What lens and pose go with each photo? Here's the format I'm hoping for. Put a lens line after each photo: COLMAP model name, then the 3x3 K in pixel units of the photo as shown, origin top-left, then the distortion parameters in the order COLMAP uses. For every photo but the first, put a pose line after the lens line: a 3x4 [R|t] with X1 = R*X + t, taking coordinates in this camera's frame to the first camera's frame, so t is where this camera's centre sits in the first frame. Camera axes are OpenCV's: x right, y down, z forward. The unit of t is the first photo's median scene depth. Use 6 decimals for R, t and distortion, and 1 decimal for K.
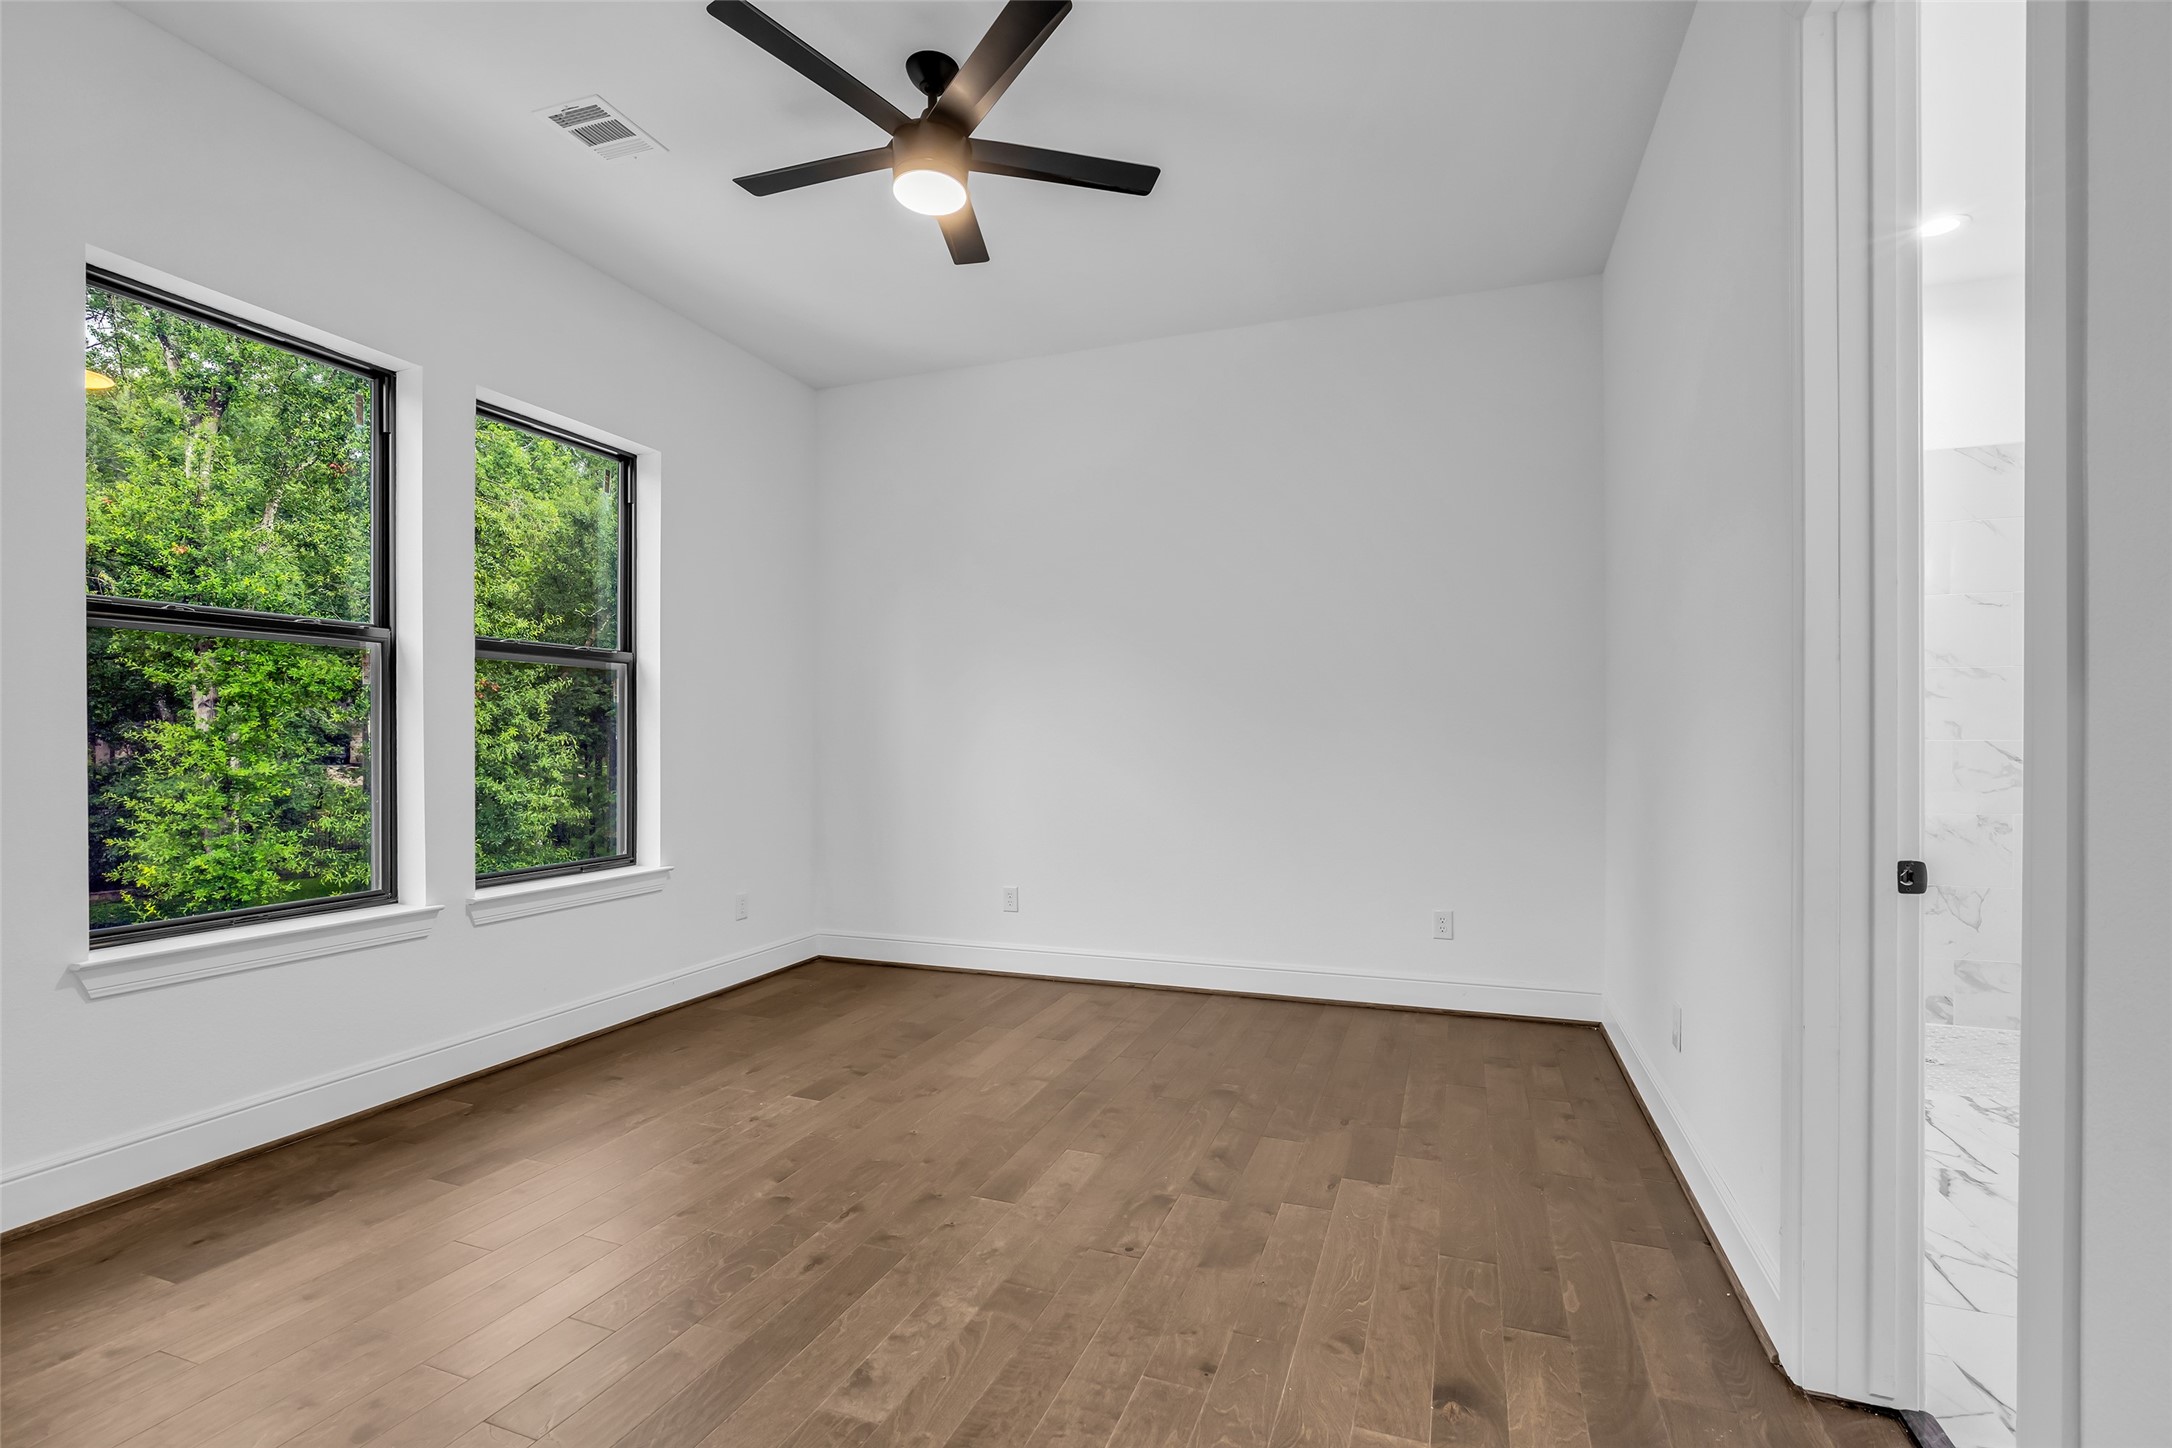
lens RADIAL K [[1000.6, 0, 1095.4], [0, 1000.6, 731.6], [0, 0, 1]] dist [-0.020975, 0.005388]
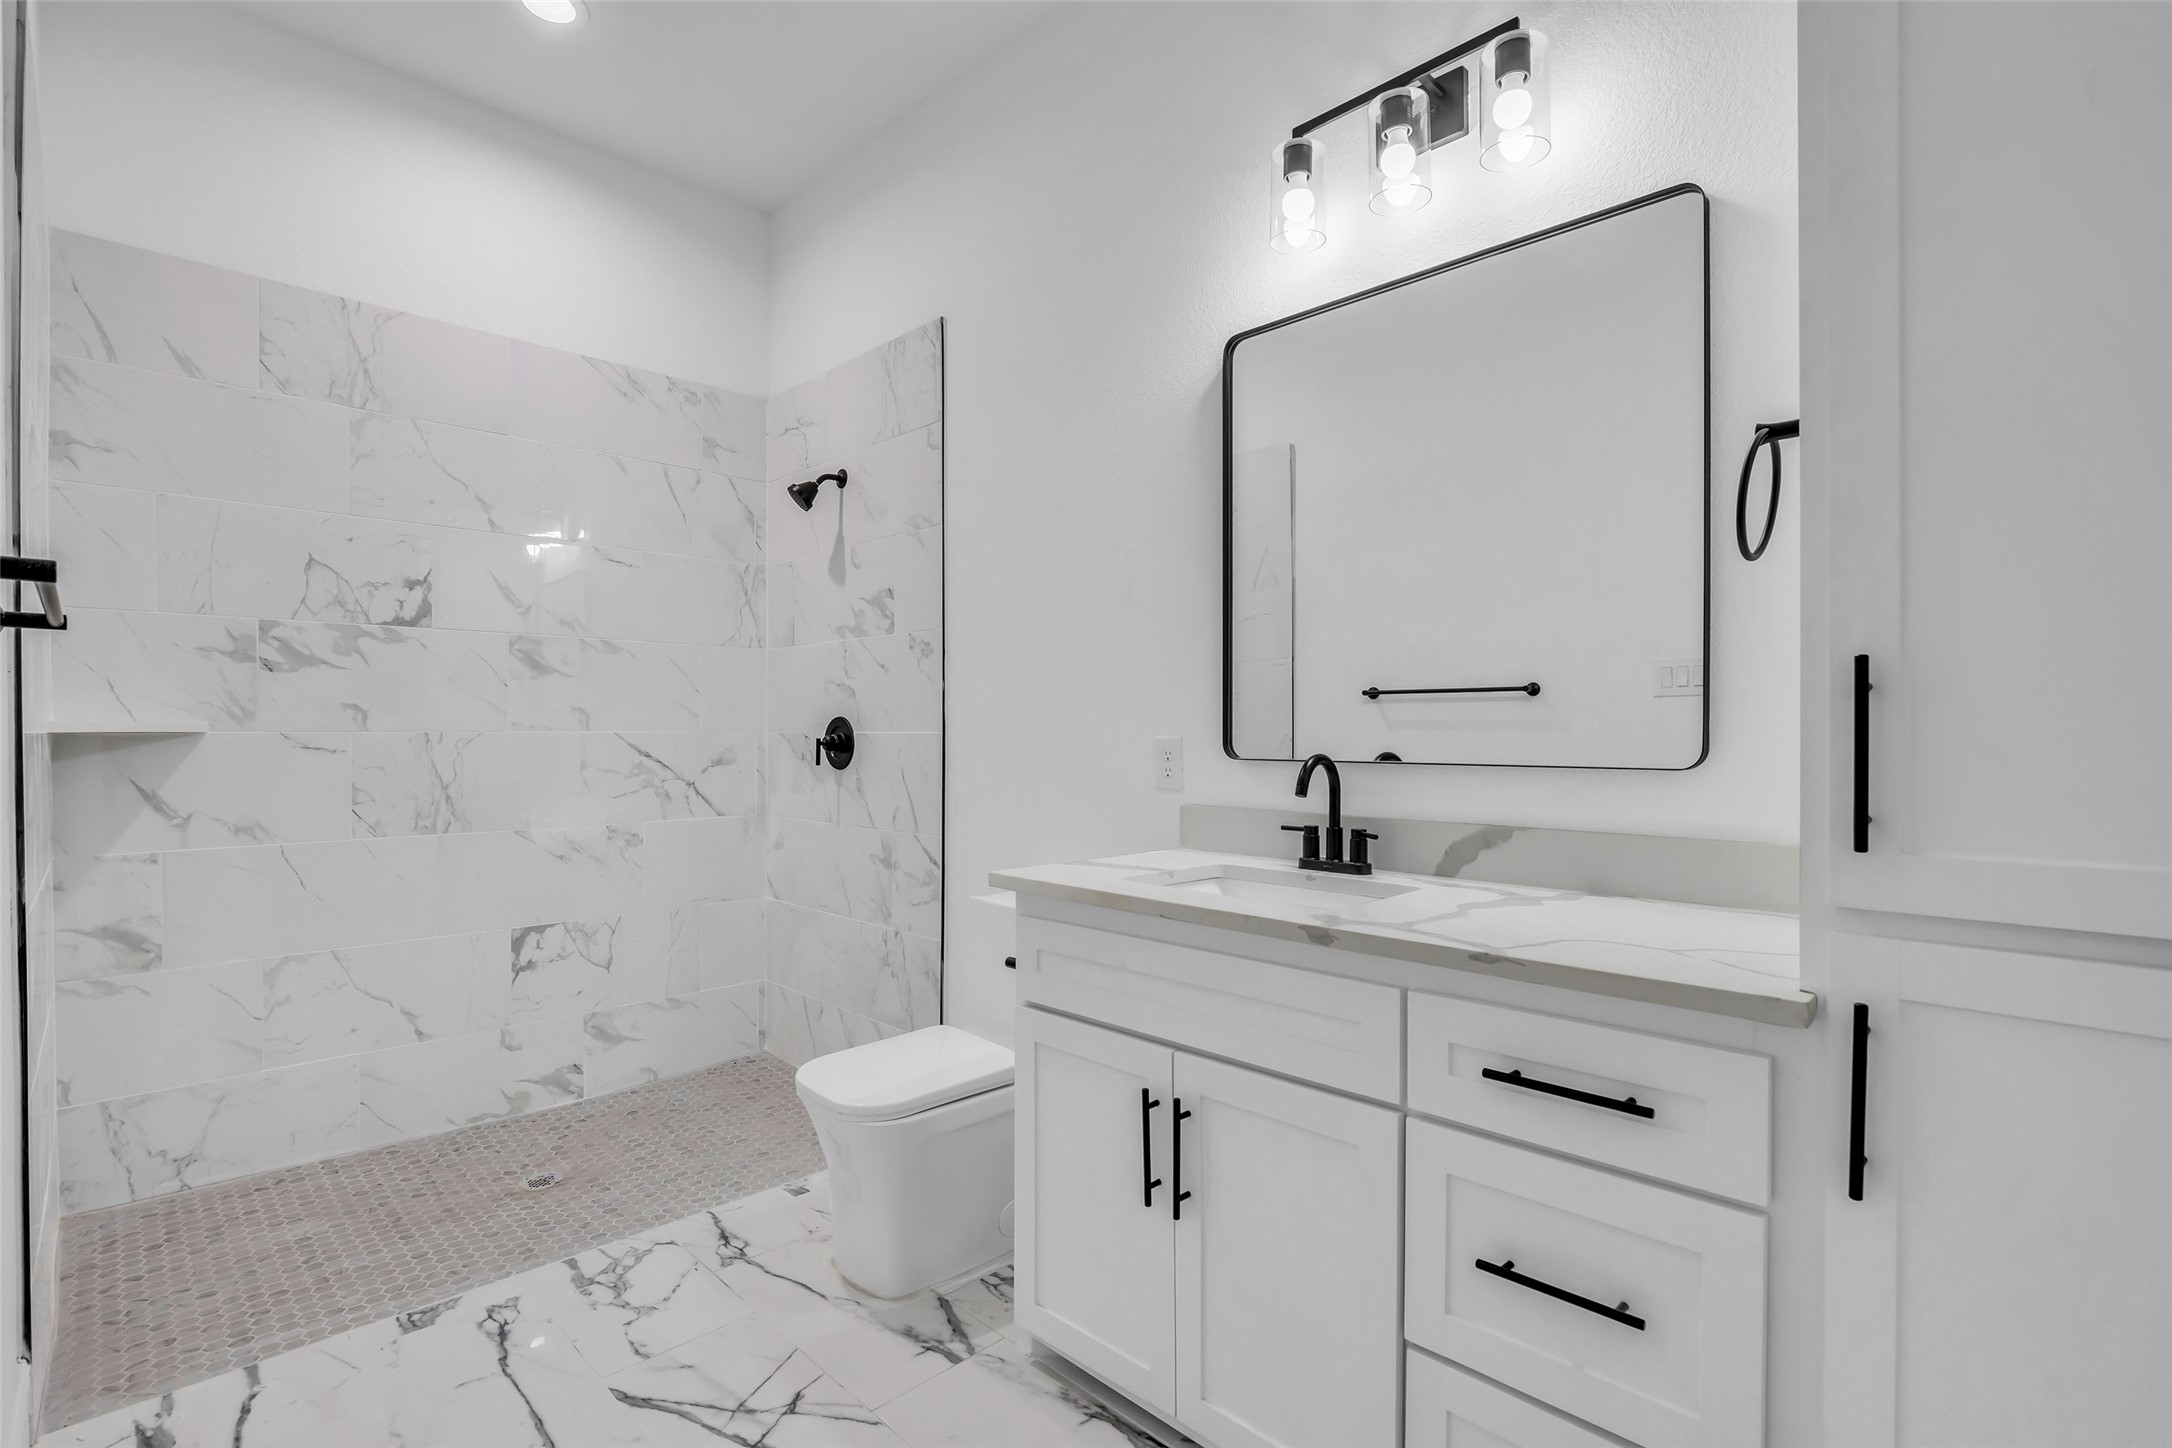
lens RADIAL K [[1000.6, 0, 1086.7], [0, 1000.6, 726.7], [0, 0, 1]] dist [-0.020975, 0.005388]
pose [[0.429044, -0.004334, 0.903273, 0.332809], [0.001670, 0.999991, 0.004005, 0.002087], [-0.903282, -0.000210, 0.429048, 0.305173]]
